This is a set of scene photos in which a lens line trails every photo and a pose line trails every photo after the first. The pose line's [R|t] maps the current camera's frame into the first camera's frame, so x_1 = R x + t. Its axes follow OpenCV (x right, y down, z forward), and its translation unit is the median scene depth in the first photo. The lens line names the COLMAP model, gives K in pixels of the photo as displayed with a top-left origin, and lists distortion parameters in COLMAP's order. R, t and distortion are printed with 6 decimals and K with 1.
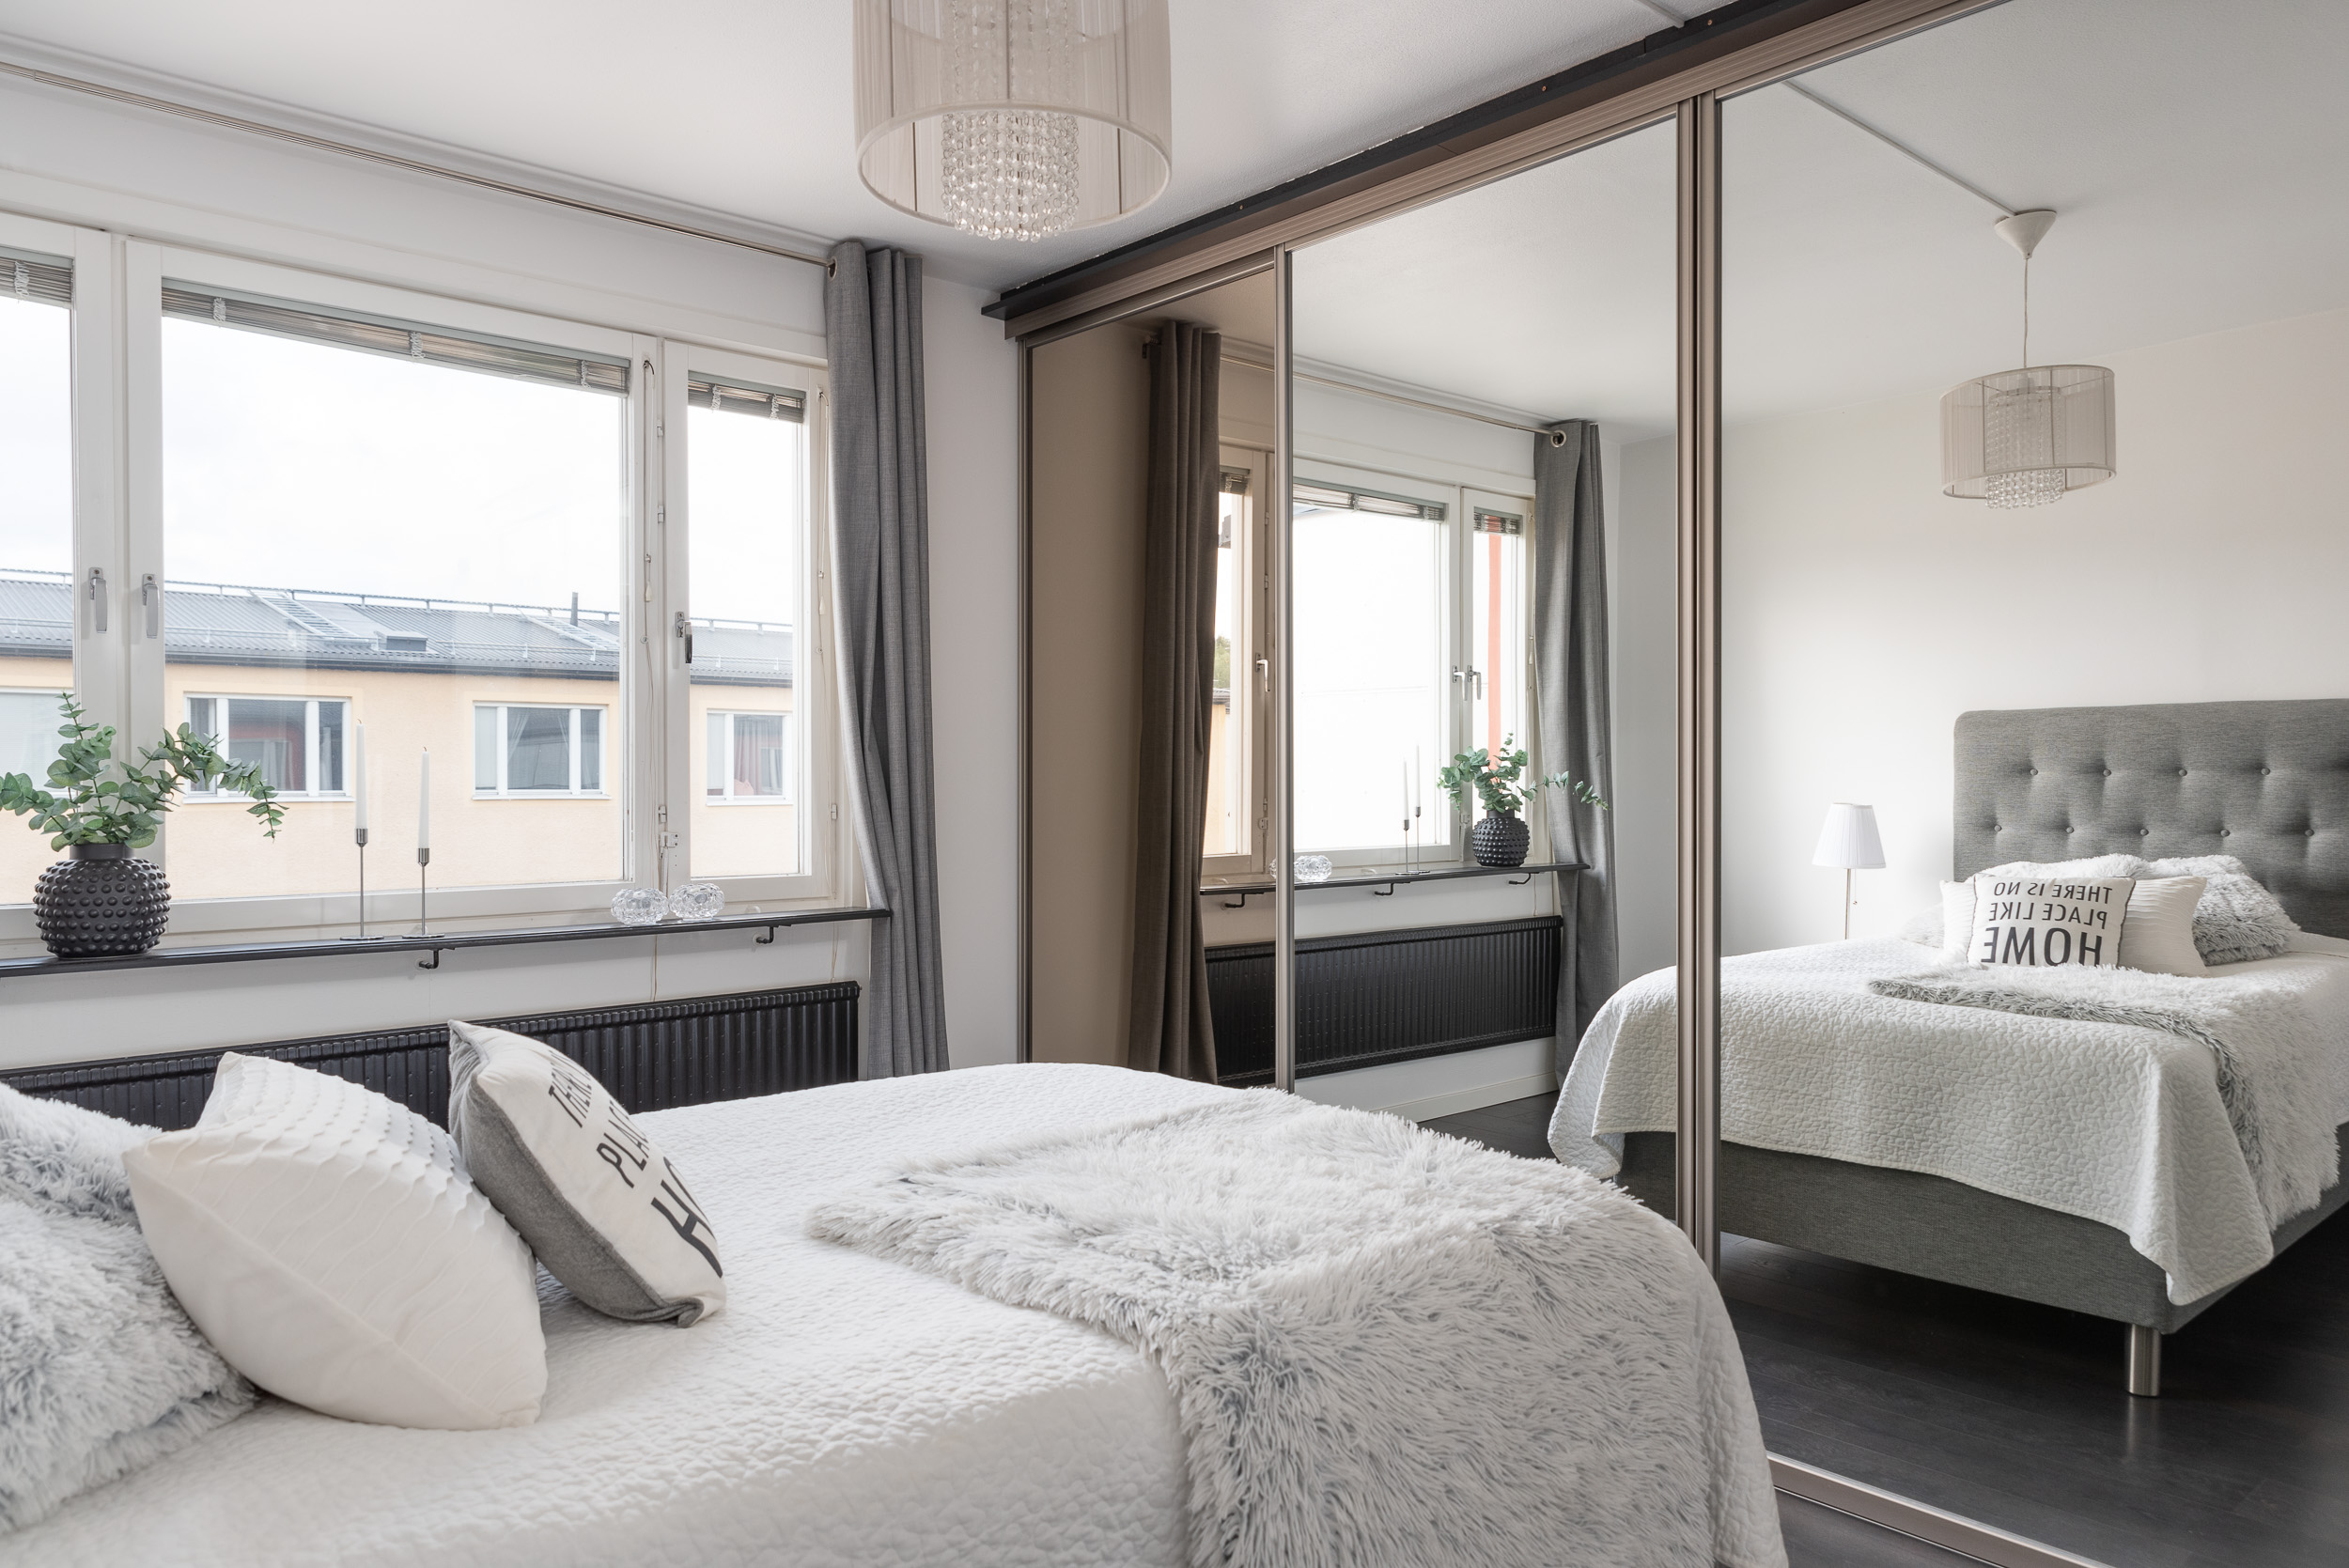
lens RADIAL K [[1593.7, 0, 1168.9], [0, 1593.7, 798.1], [0, 0, 1]] dist [0.007540, -0.004177]
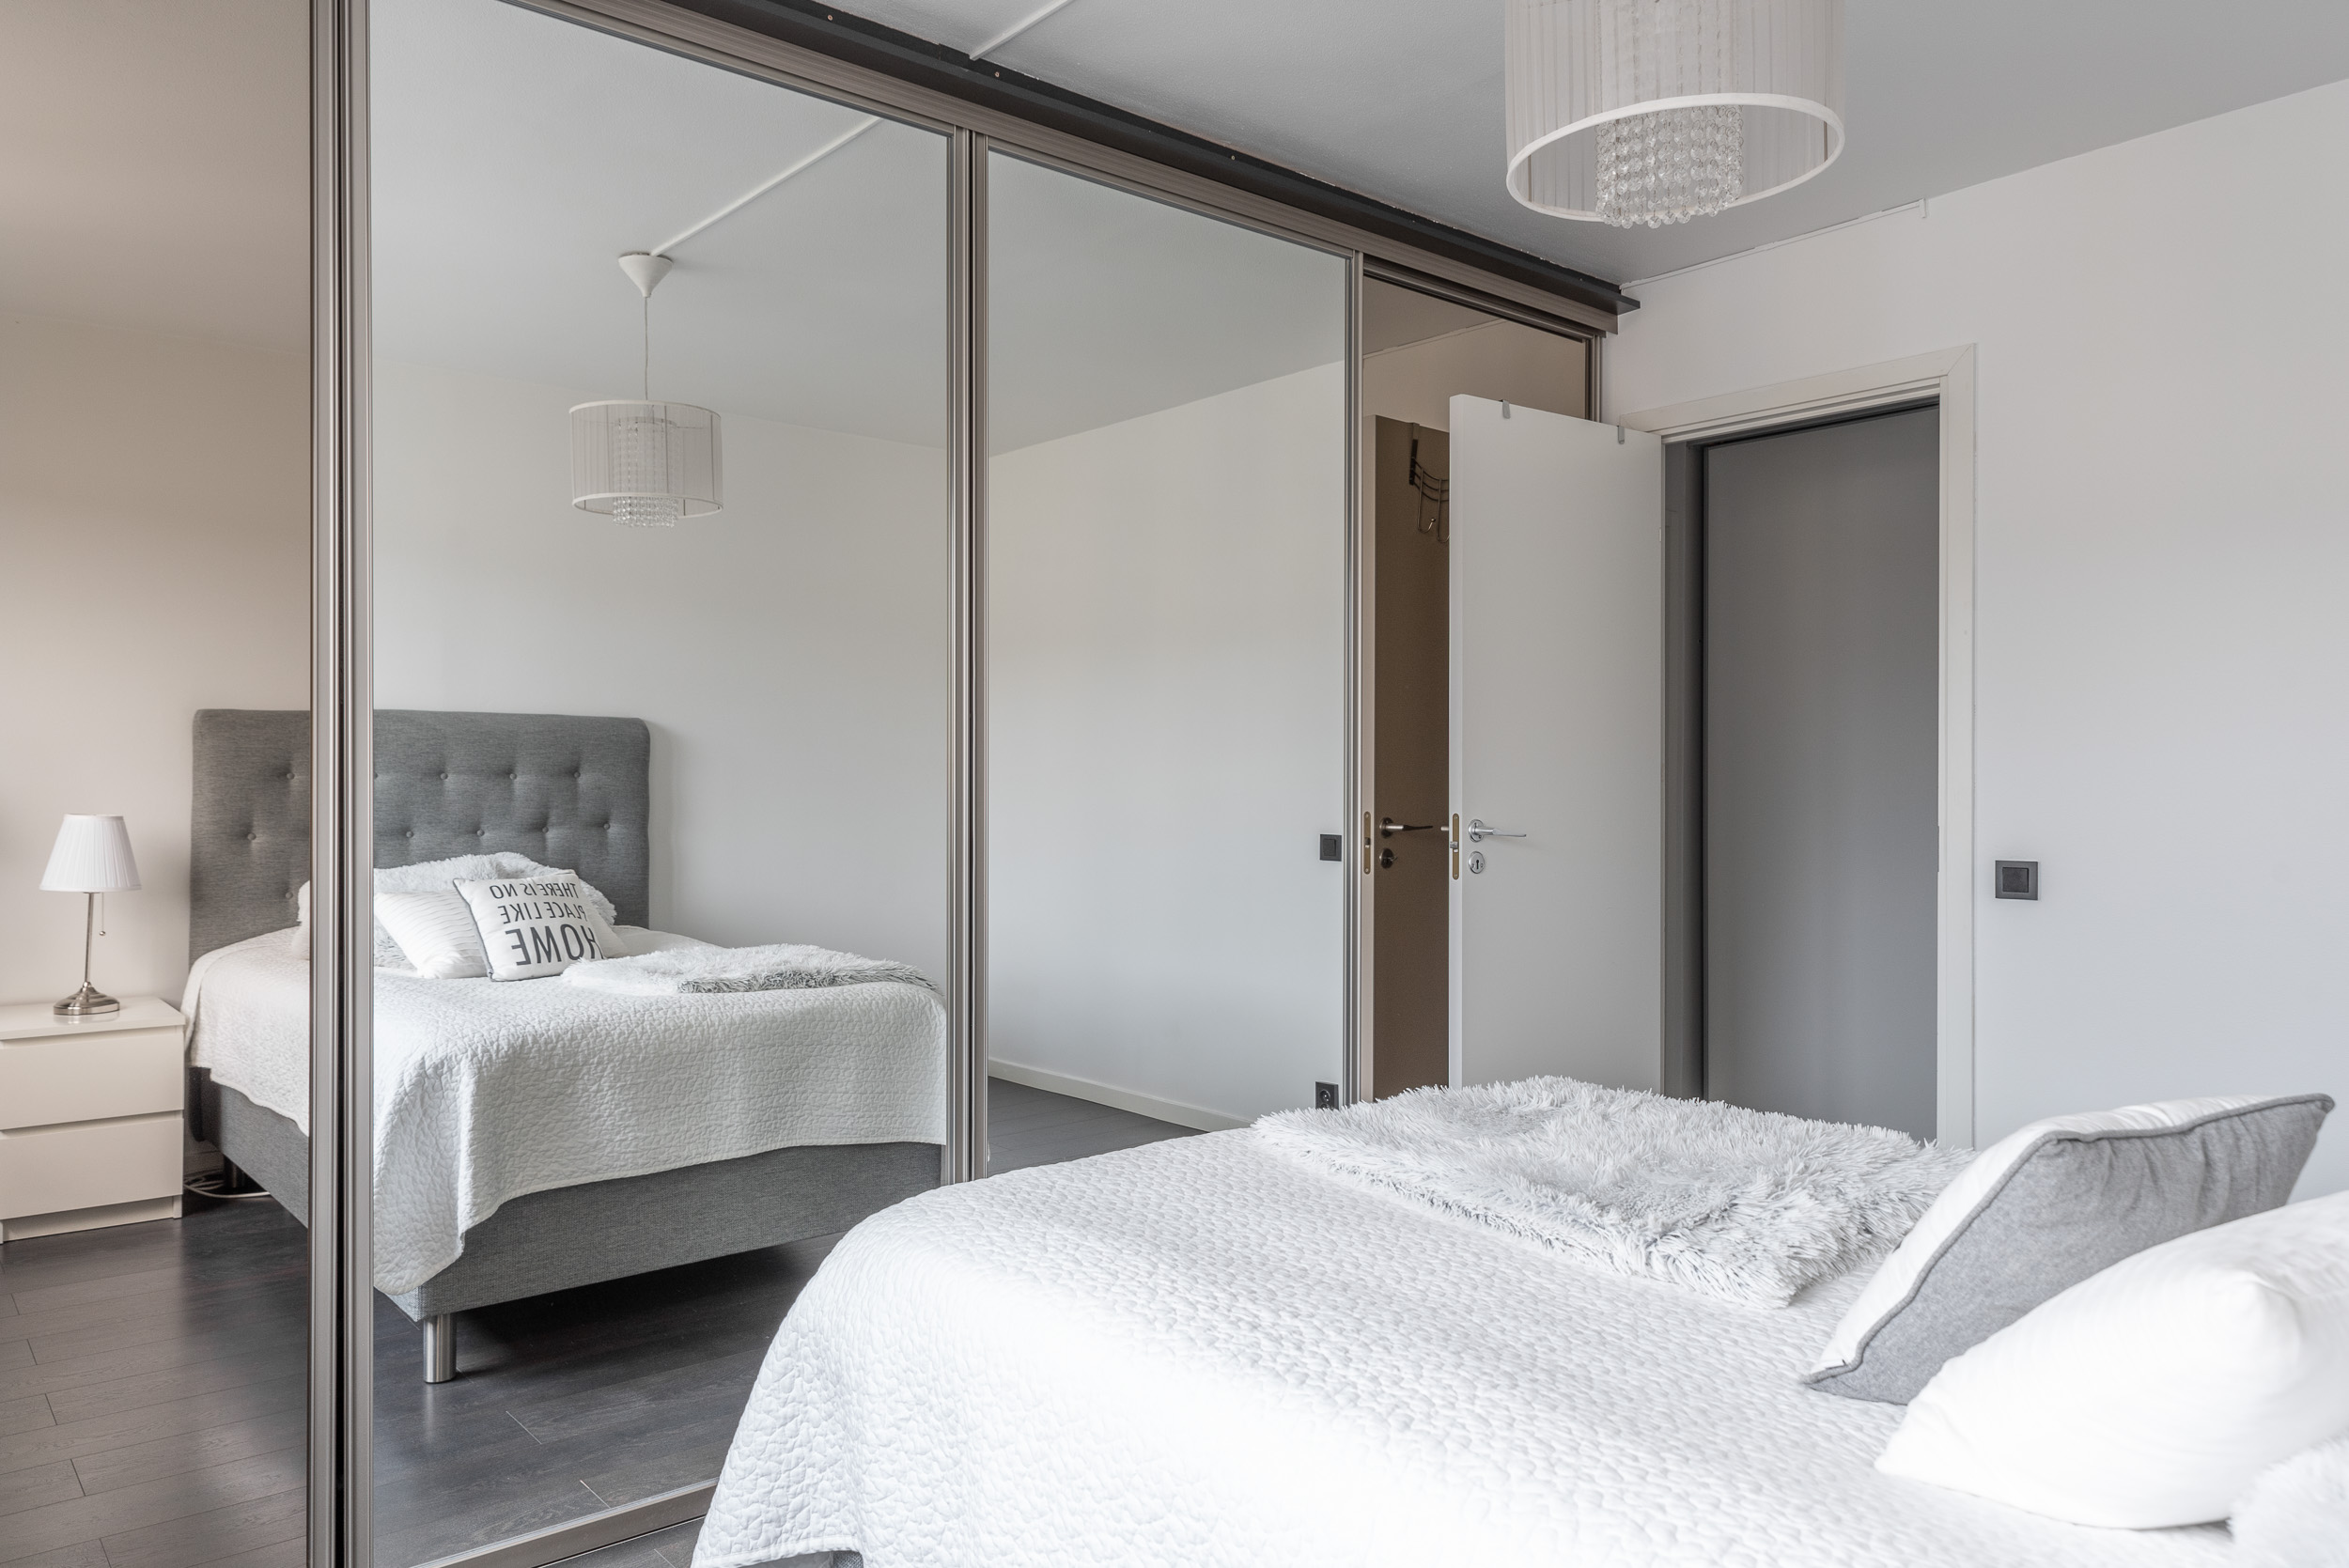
lens RADIAL K [[1593.7, 0, 1167.1], [0, 1593.7, 770.3], [0, 0, 1]] dist [0.007540, -0.004177]
pose [[0.019782, 0.012121, 0.999731, -0.474967], [0.009828, 0.999876, -0.012317, -0.002804], [-0.999756, 0.010069, 0.019661, 0.571112]]
